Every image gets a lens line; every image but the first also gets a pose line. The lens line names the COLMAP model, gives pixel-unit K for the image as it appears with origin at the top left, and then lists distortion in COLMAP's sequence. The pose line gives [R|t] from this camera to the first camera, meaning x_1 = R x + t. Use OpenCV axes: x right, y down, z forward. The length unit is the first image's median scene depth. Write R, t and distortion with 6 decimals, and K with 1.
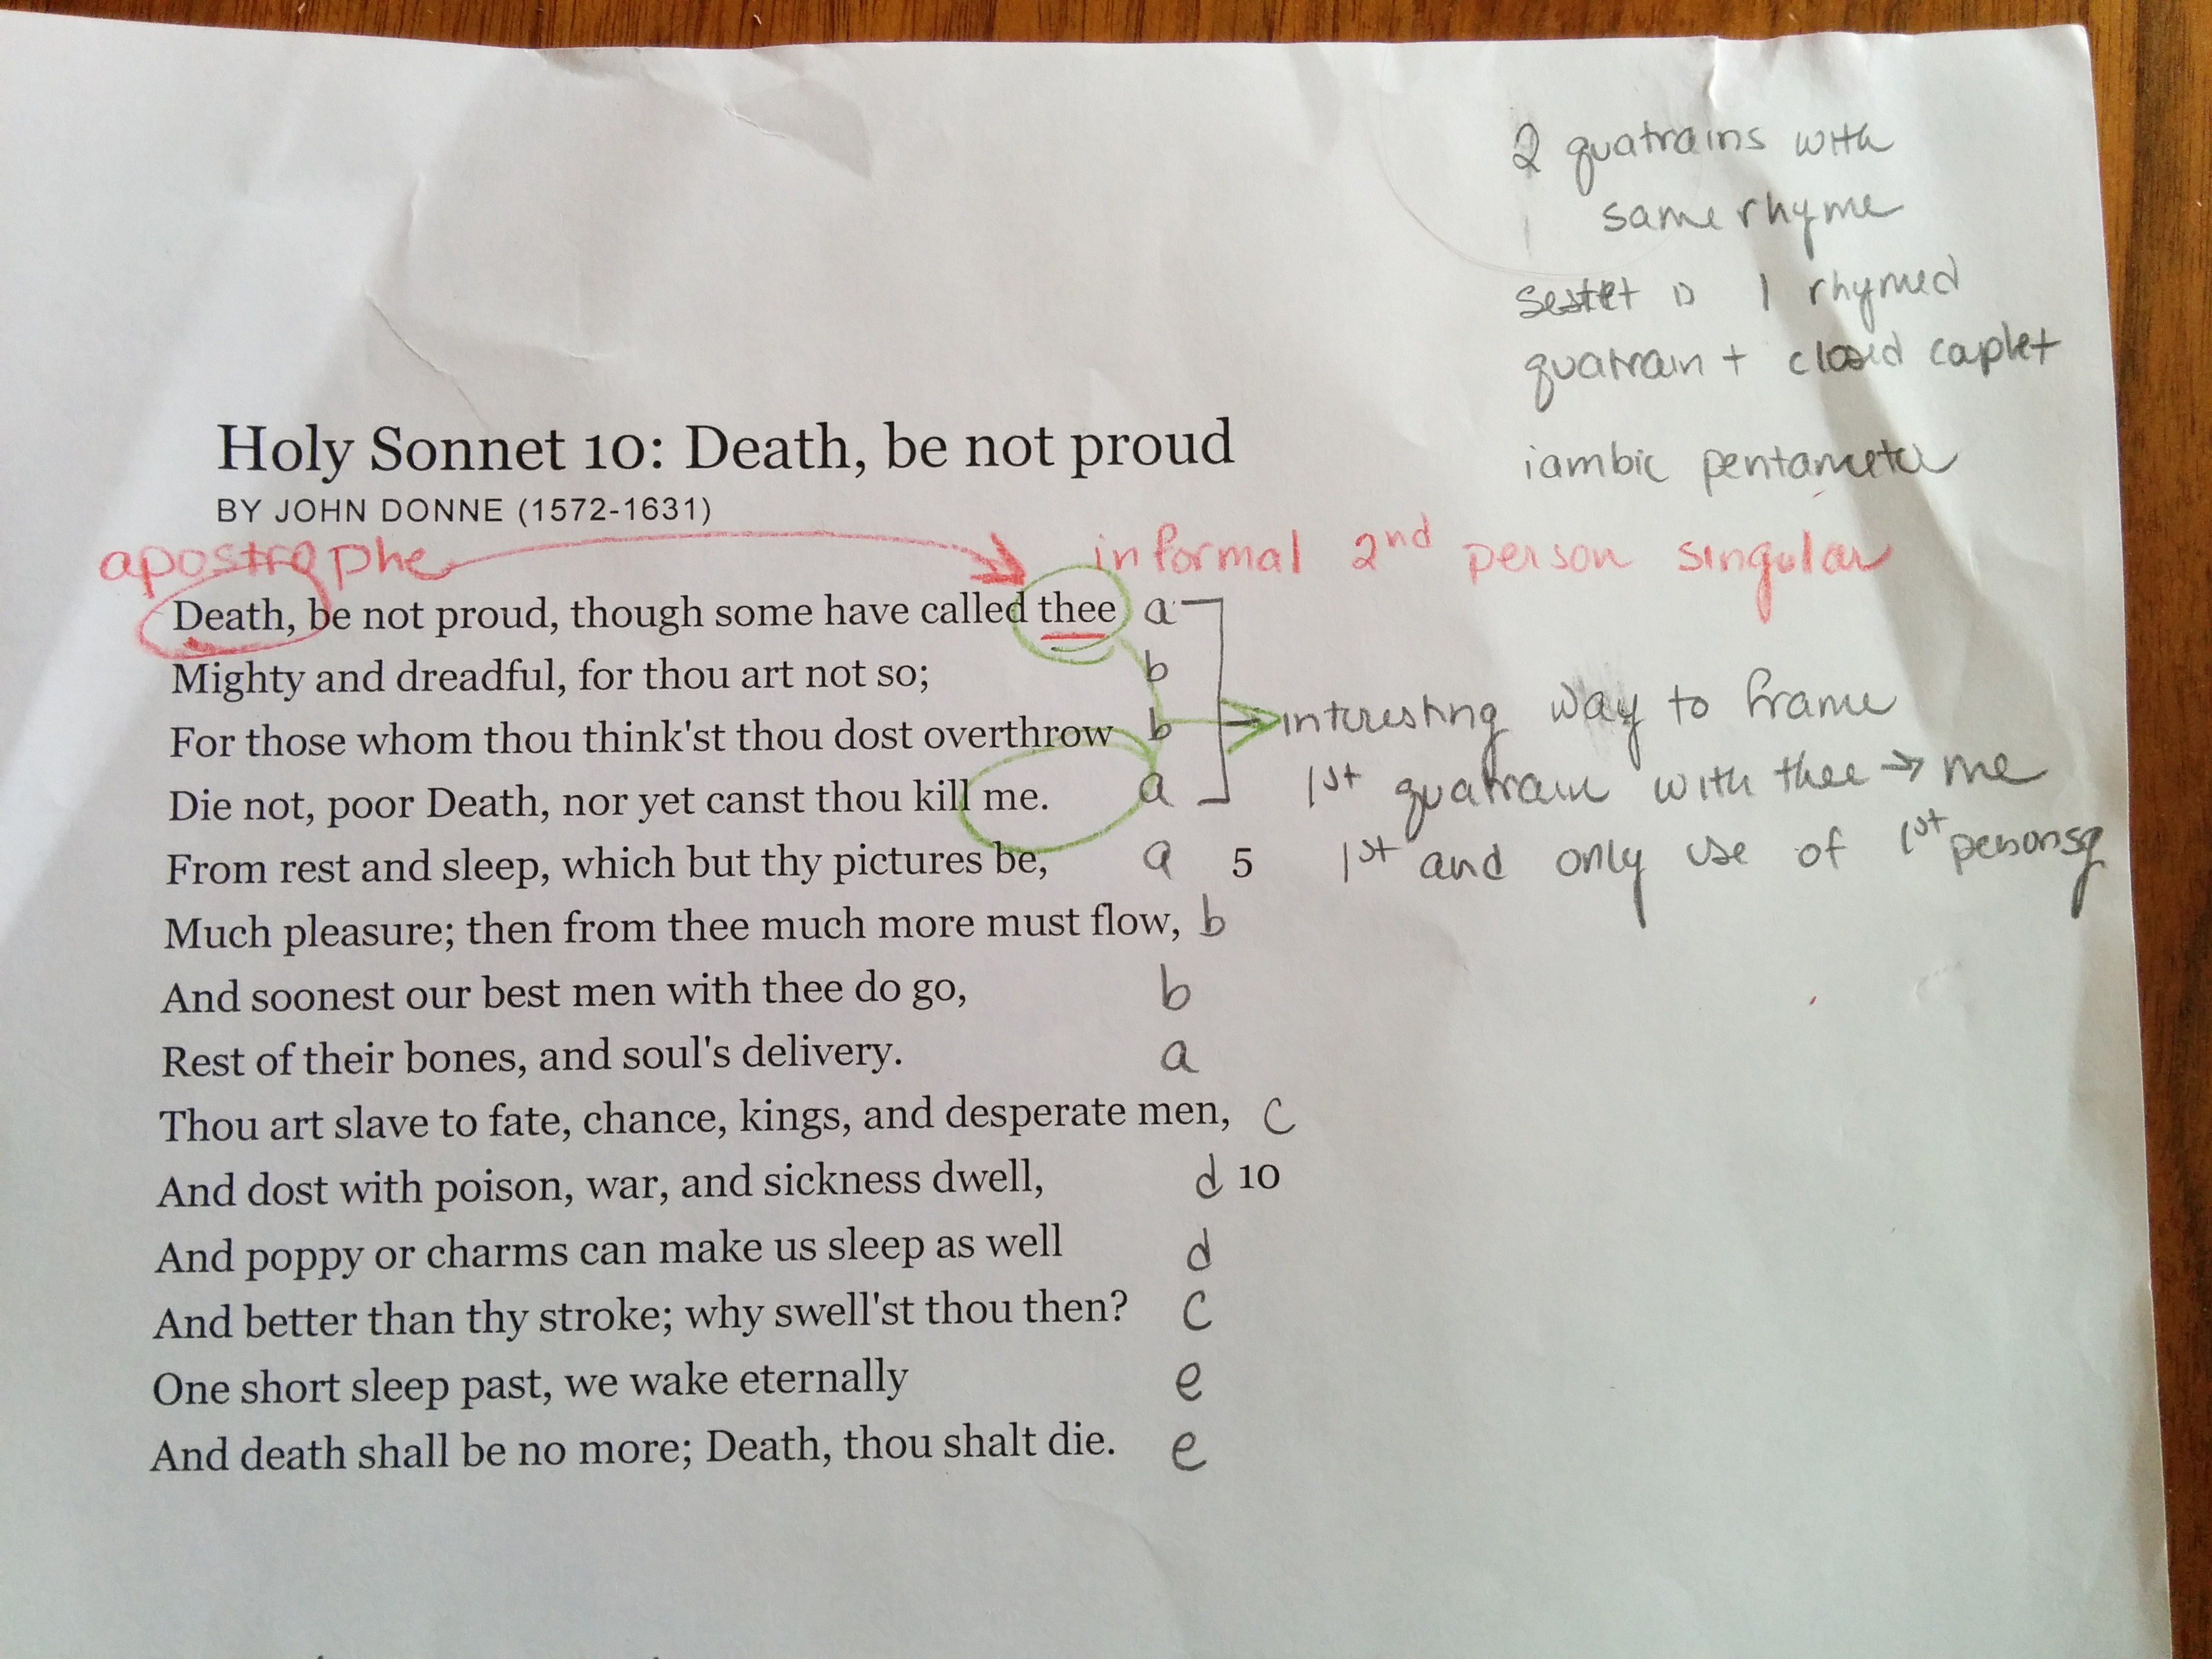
lens RADIAL K [[1944.8, 0, 1103.5], [0, 1944.8, 728.4], [0, 0, 1]] dist [0.077304, -0.129940]
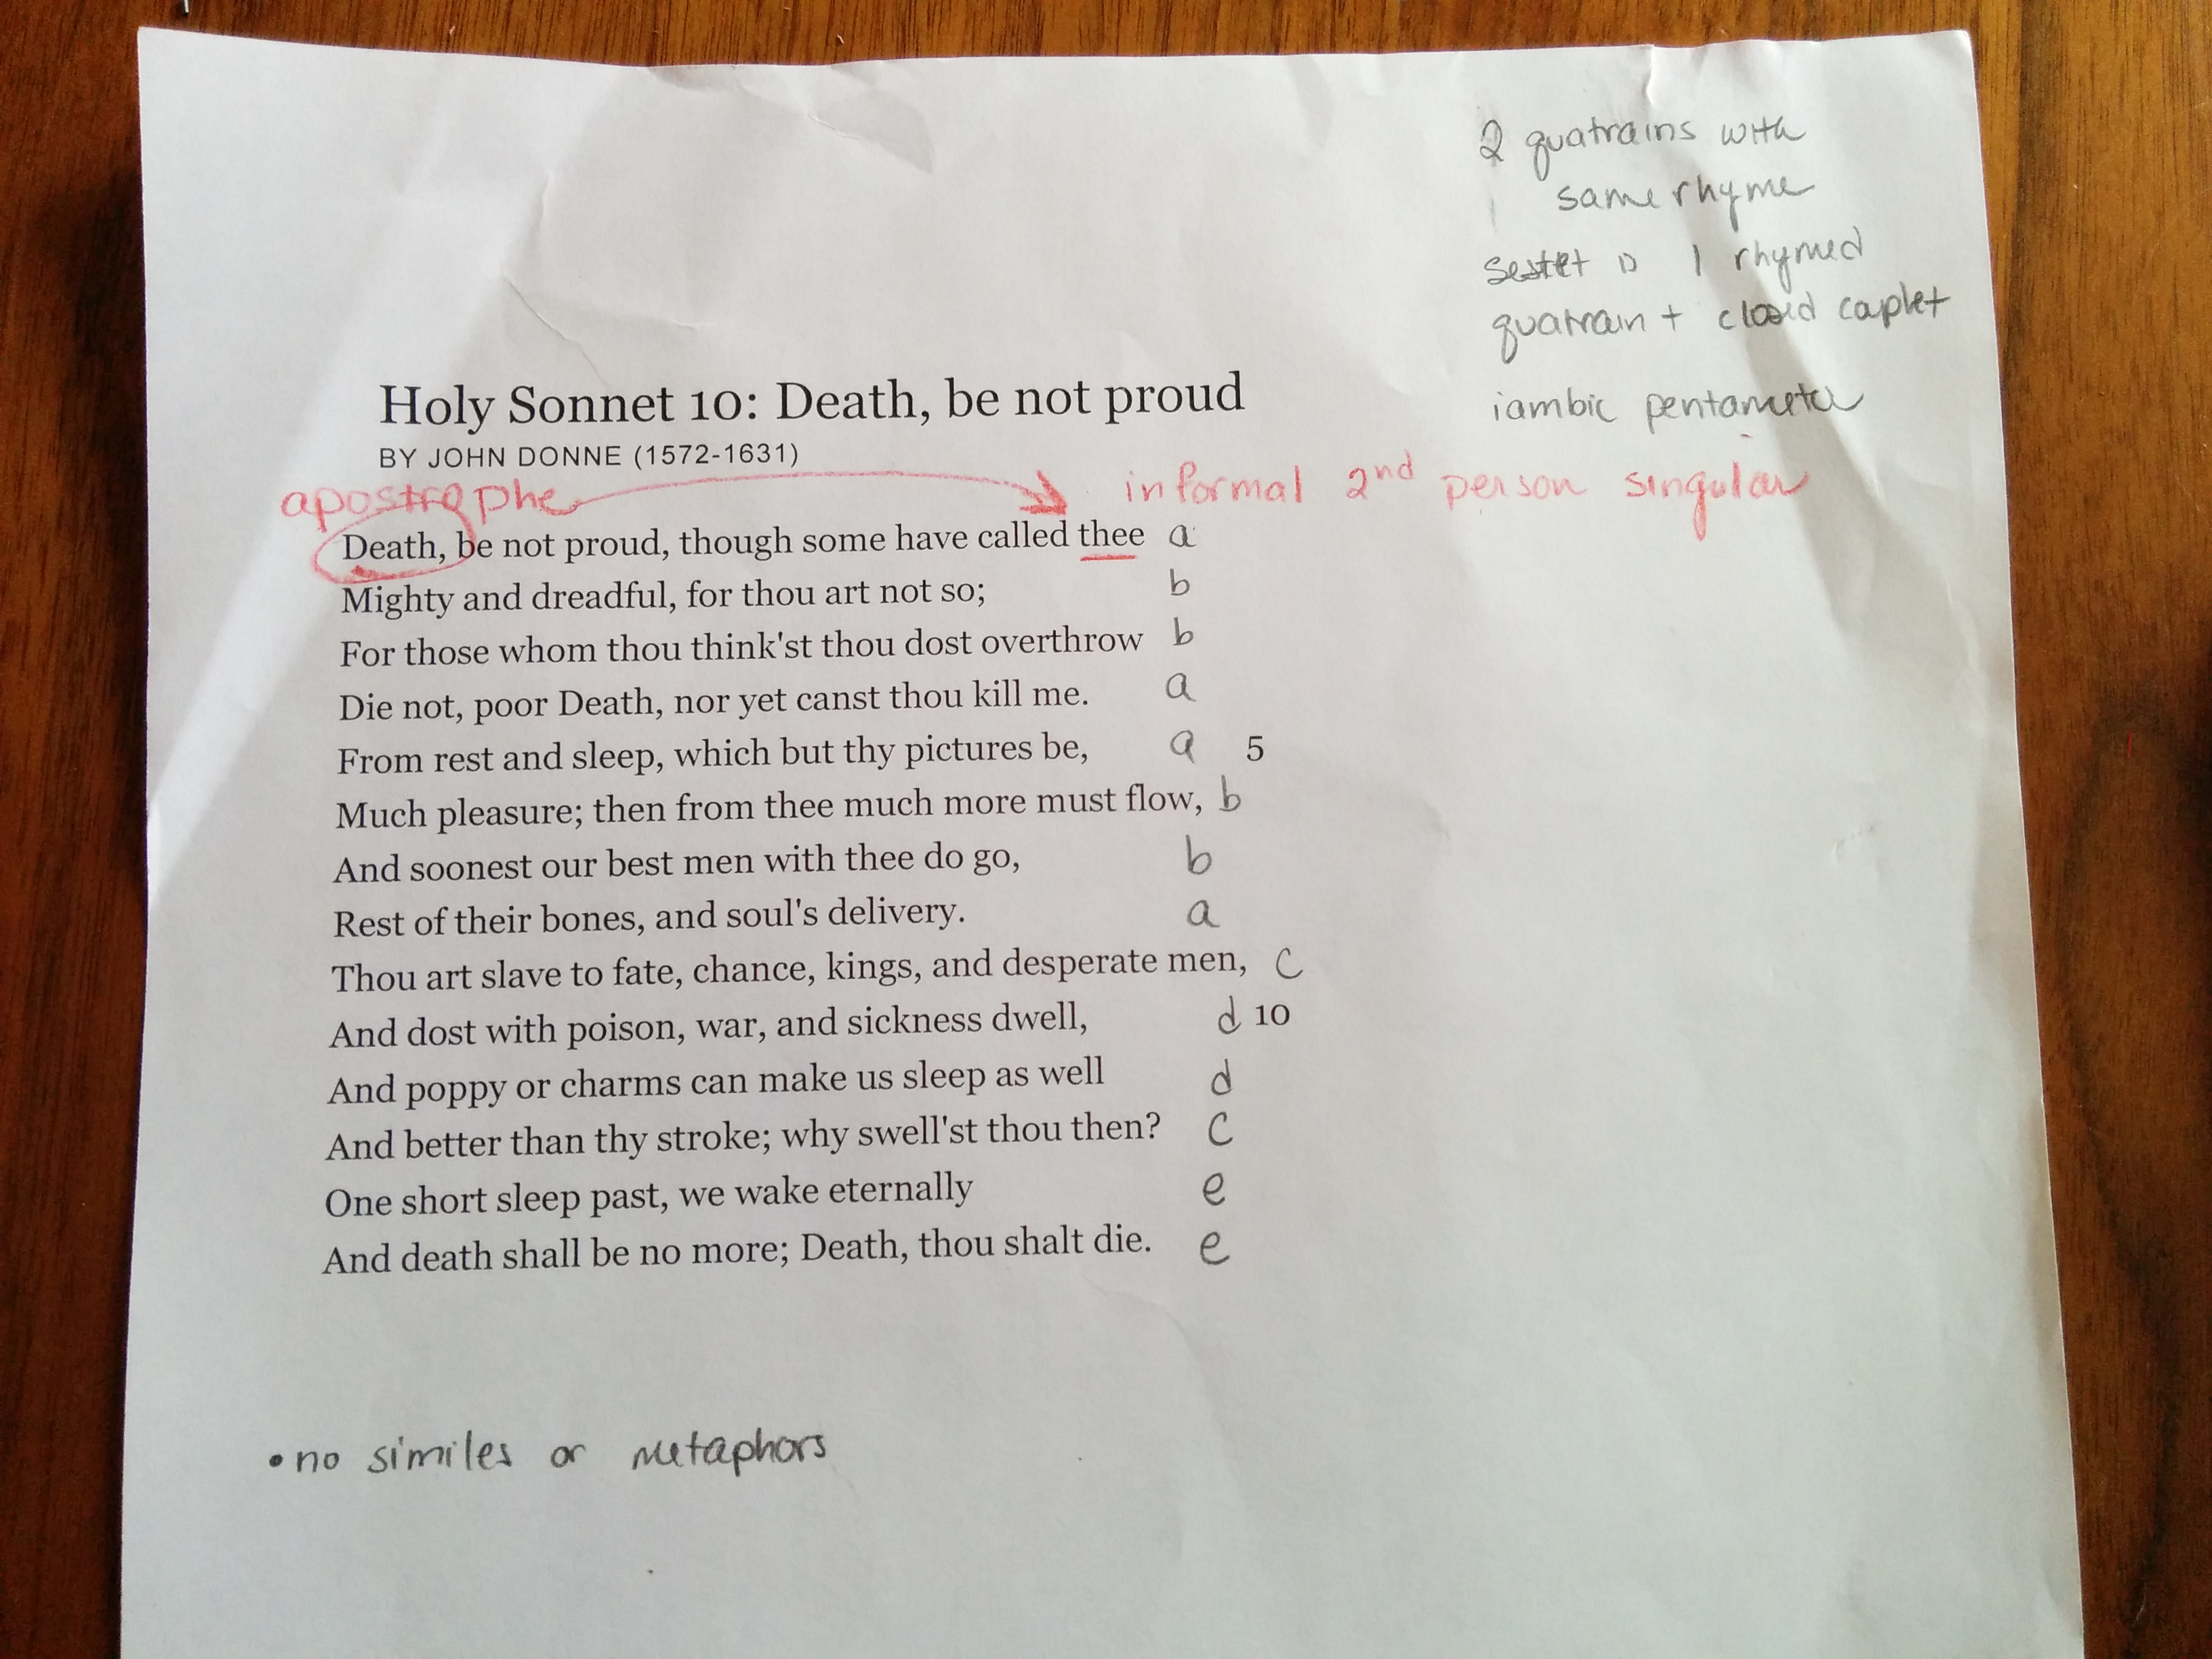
lens RADIAL K [[2256.5, 0, 1151.1], [0, 2256.5, 746.3], [0, 0, 1]] dist [0.057667, 0.000000]
pose [[0.999930, -0.011062, -0.004295, 0.014874], [0.010864, 0.998992, -0.043565, 0.126787], [0.004772, 0.043516, 0.999041, -0.352378]]
